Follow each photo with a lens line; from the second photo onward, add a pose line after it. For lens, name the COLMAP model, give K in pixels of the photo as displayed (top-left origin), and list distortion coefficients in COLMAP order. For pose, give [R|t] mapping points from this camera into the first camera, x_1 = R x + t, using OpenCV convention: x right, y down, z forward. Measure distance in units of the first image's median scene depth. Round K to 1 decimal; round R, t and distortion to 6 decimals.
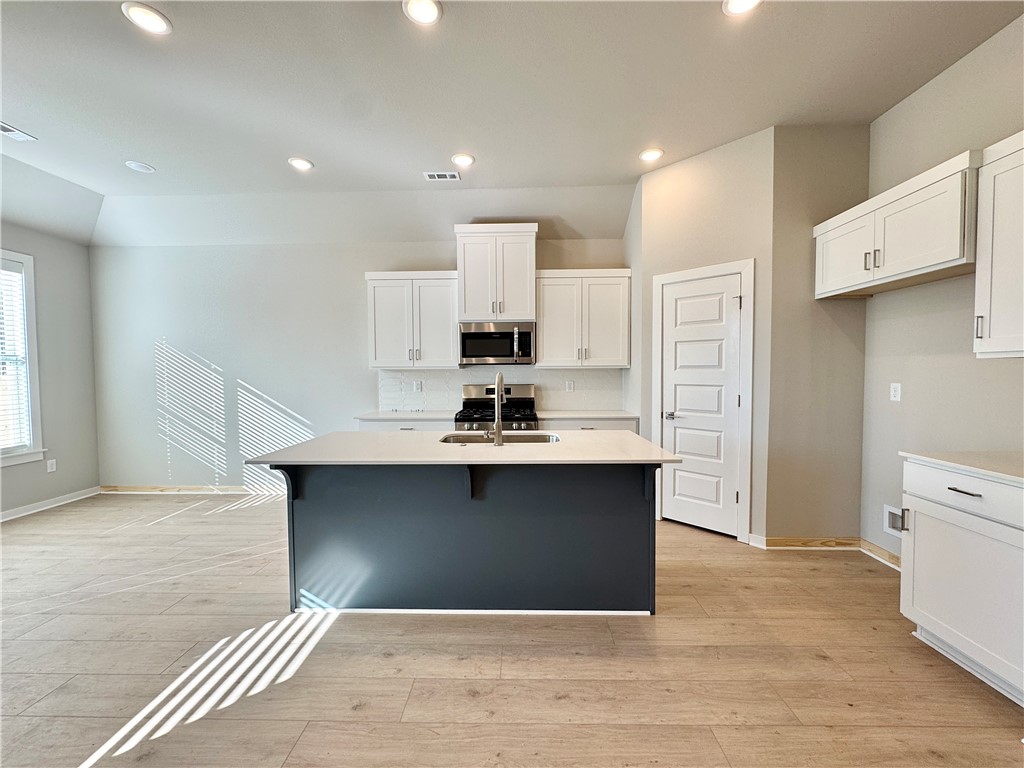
lens RADIAL K [[414.4, 0, 511.3], [0, 414.4, 385.3], [0, 0, 1]] dist [-0.003354, -0.000179]
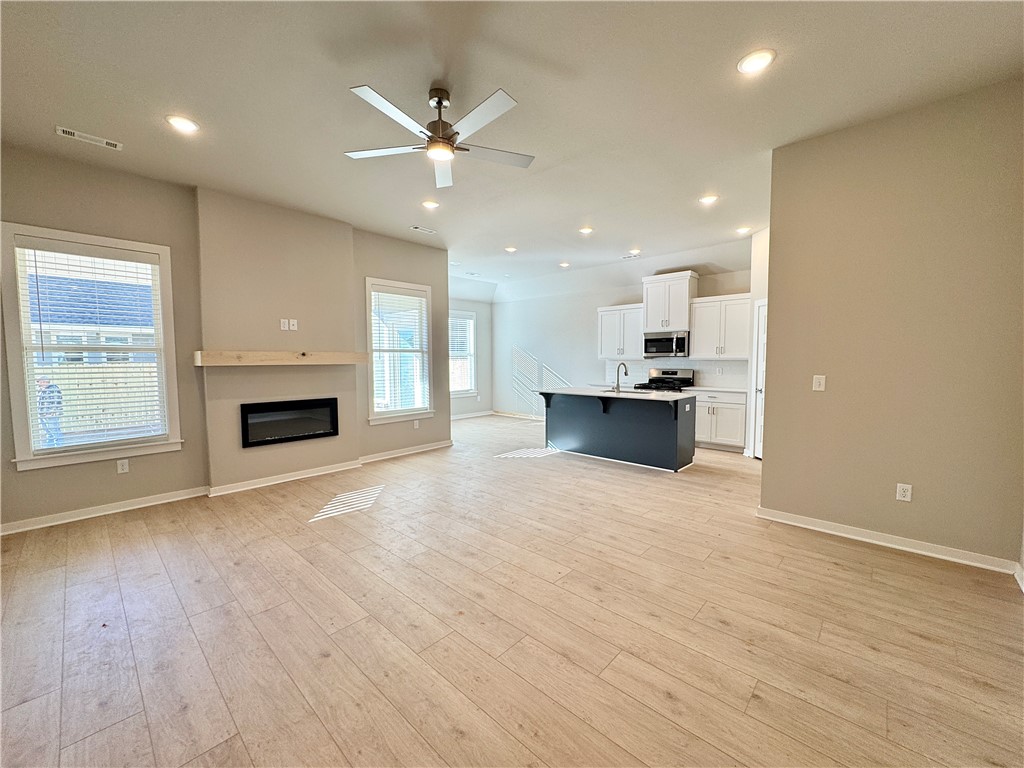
lens RADIAL K [[408.4, 0, 511.3], [0, 408.4, 384.9], [0, 0, 1]] dist [-0.003434, 0.000300]
pose [[0.748979, 0.048141, -0.660843, 0.674360], [-0.024840, 0.998696, 0.044600, 0.005553], [0.662128, -0.016989, 0.749198, -0.742823]]
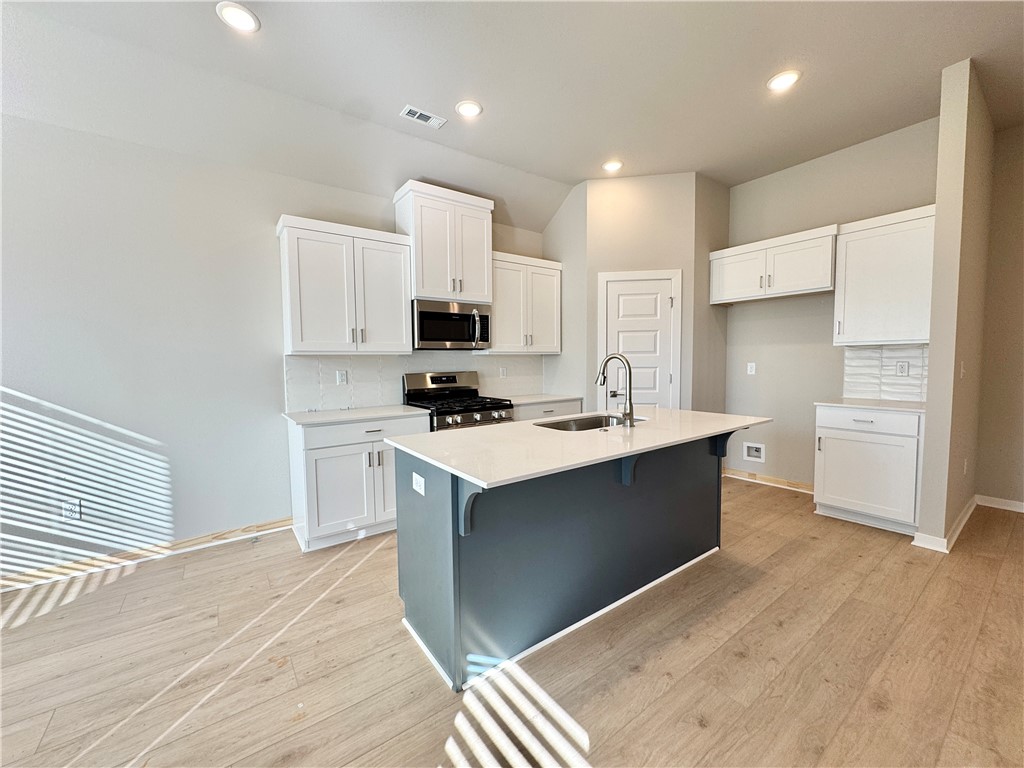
lens RADIAL K [[408.4, 0, 511.3], [0, 408.4, 384.9], [0, 0, 1]] dist [-0.003434, 0.000300]
pose [[0.793157, -0.041140, 0.607627, -0.534961], [0.029757, 0.999142, 0.028804, 0.005197], [-0.608290, -0.004765, 0.793700, 0.248201]]
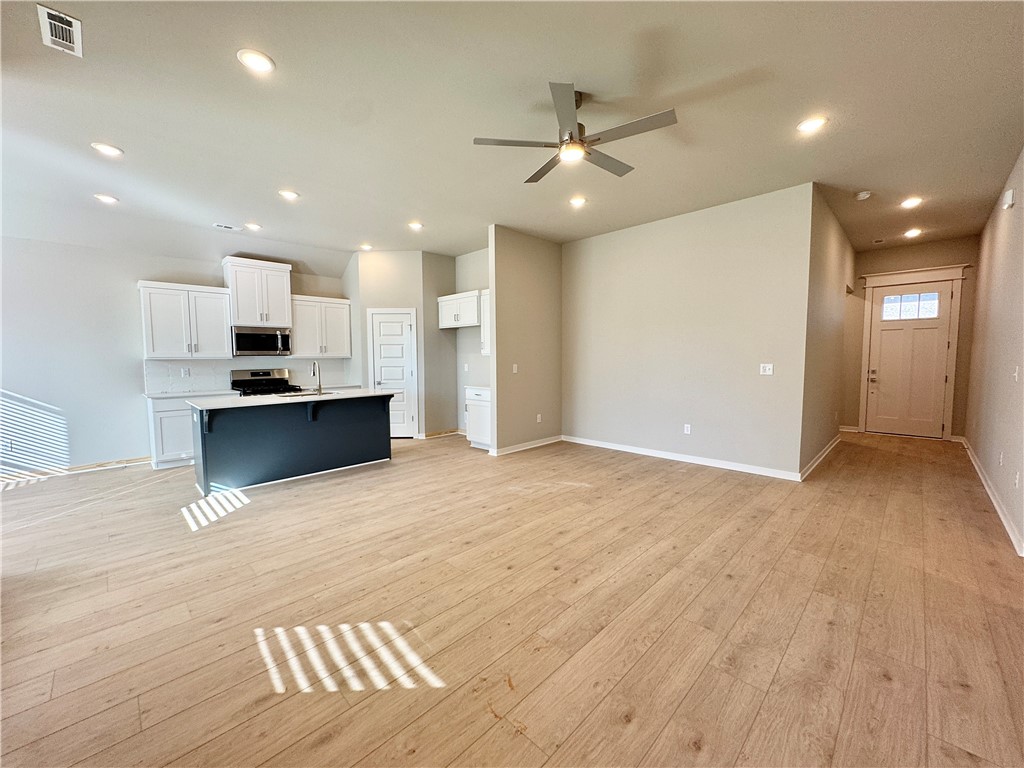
lens RADIAL K [[408.4, 0, 511.3], [0, 408.4, 384.9], [0, 0, 1]] dist [-0.003434, 0.000300]
pose [[0.689117, -0.049100, 0.722985, -0.540959], [0.028605, 0.998767, 0.040565, 0.022495], [-0.724086, -0.007273, 0.689672, -0.718612]]
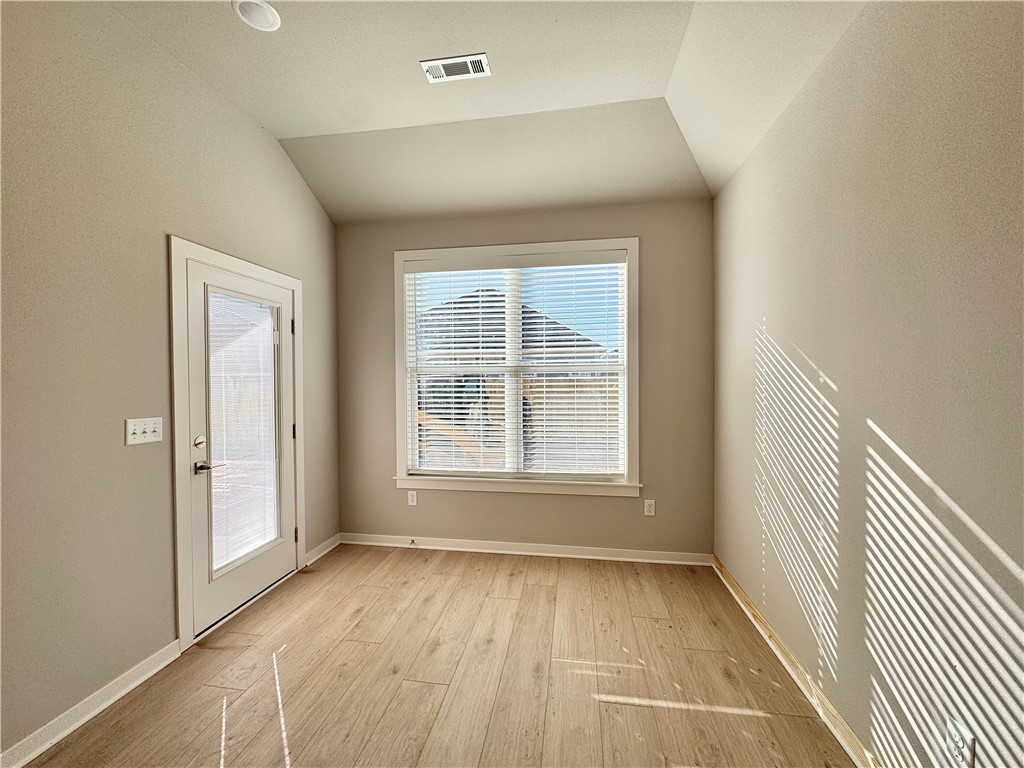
lens RADIAL K [[408.4, 0, 511.3], [0, 408.4, 384.9], [0, 0, 1]] dist [-0.003434, 0.000300]
pose [[-0.133071, 0.026059, -0.990764, -0.379832], [-0.028872, 0.999128, 0.030157, -0.052615], [0.990686, 0.032618, -0.132203, 0.938820]]
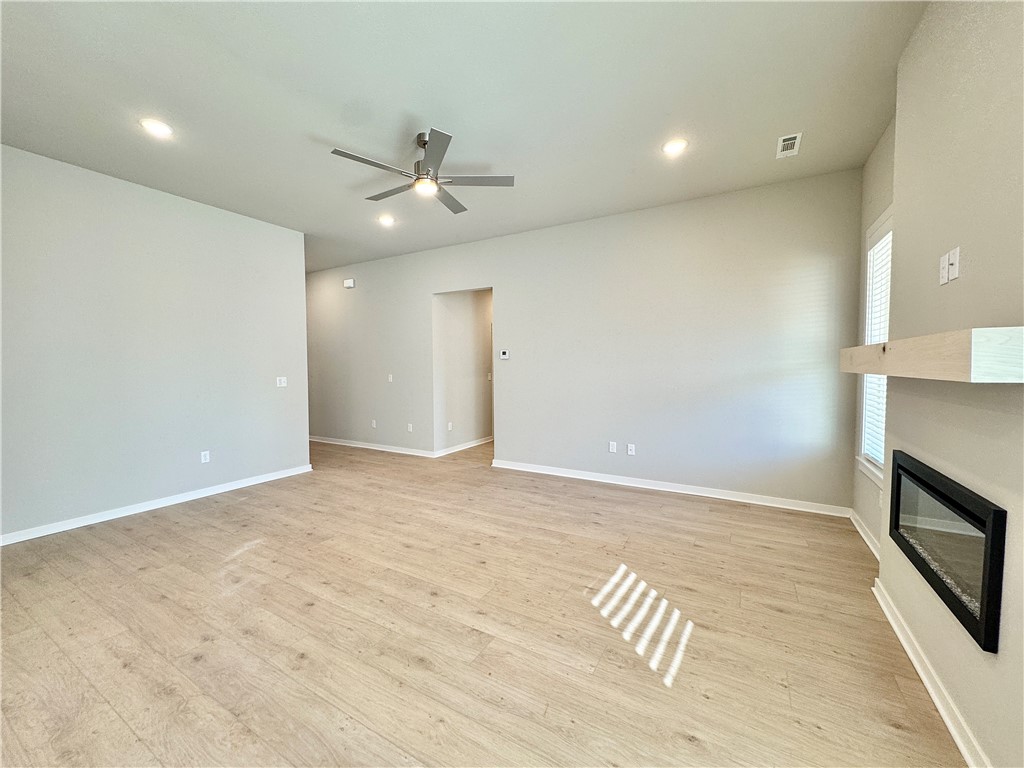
lens RADIAL K [[408.4, 0, 511.3], [0, 408.4, 384.9], [0, 0, 1]] dist [-0.003434, 0.000300]
pose [[-0.877256, -0.010802, 0.479901, -0.459114], [0.028175, 0.996864, 0.073942, -0.020863], [-0.479195, 0.078387, -0.874201, 0.385080]]
